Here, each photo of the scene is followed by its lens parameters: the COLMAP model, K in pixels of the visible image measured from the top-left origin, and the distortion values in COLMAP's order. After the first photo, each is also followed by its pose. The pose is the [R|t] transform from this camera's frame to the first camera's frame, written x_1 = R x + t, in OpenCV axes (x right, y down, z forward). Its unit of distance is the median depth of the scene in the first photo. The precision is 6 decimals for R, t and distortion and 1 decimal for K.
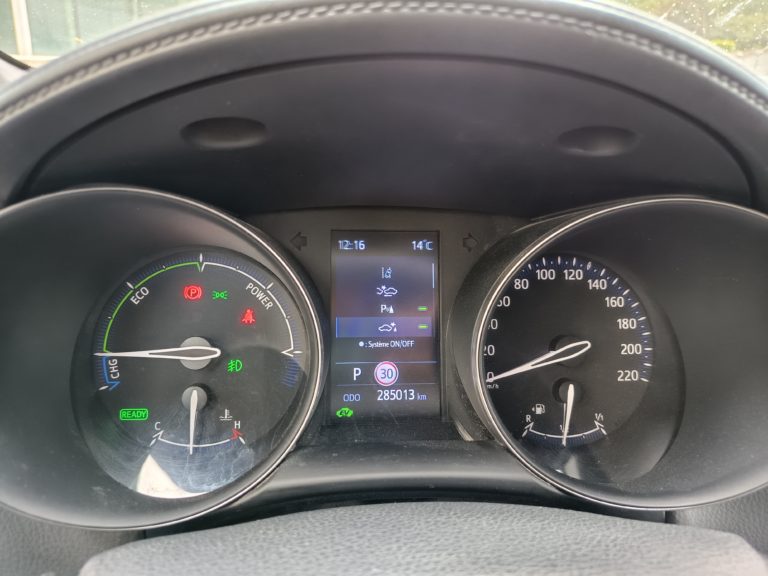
lens RADIAL K [[541.8, 0, 385.0], [0, 541.8, 295.8], [0, 0, 1]] dist [-0.001771, -0.008706]
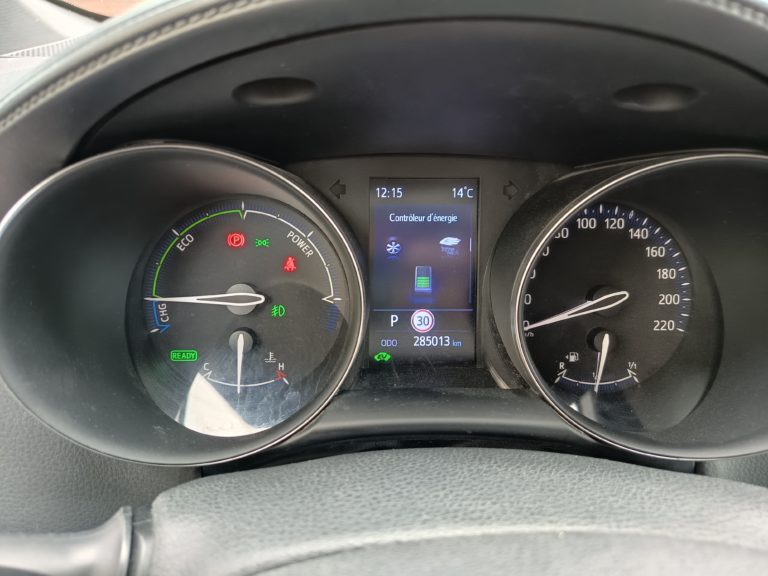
lens RADIAL K [[540.2, 0, 383.1], [0, 540.2, 290.6], [0, 0, 1]] dist [0.004803, -0.021059]
pose [[0.998926, 0.012720, -0.044555, -0.031663], [-0.007260, 0.992672, 0.120624, -0.037813], [0.045763, -0.120171, 0.991698, -0.011722]]
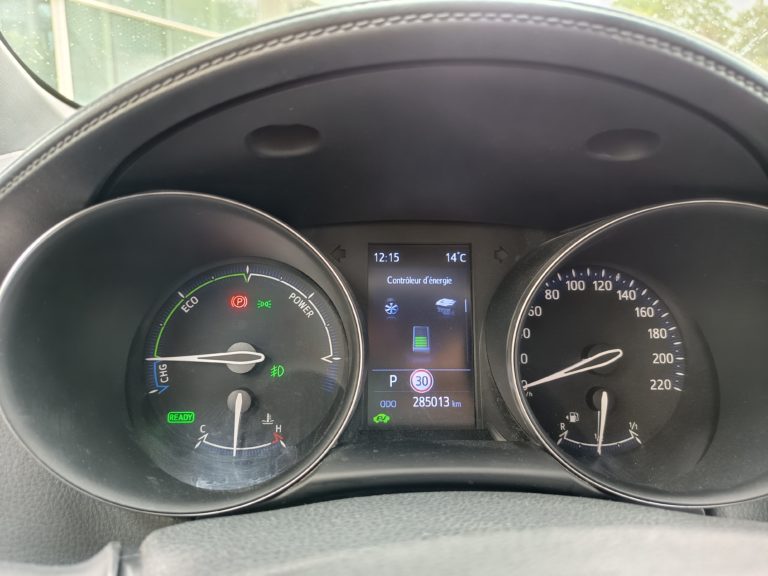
lens RADIAL K [[540.2, 0, 383.1], [0, 540.2, 290.6], [0, 0, 1]] dist [0.004803, -0.021059]
pose [[0.999085, -0.003110, -0.042647, -0.028852], [-0.000664, 0.996102, -0.088210, 0.068700], [0.042755, 0.088158, 0.995189, -0.045466]]
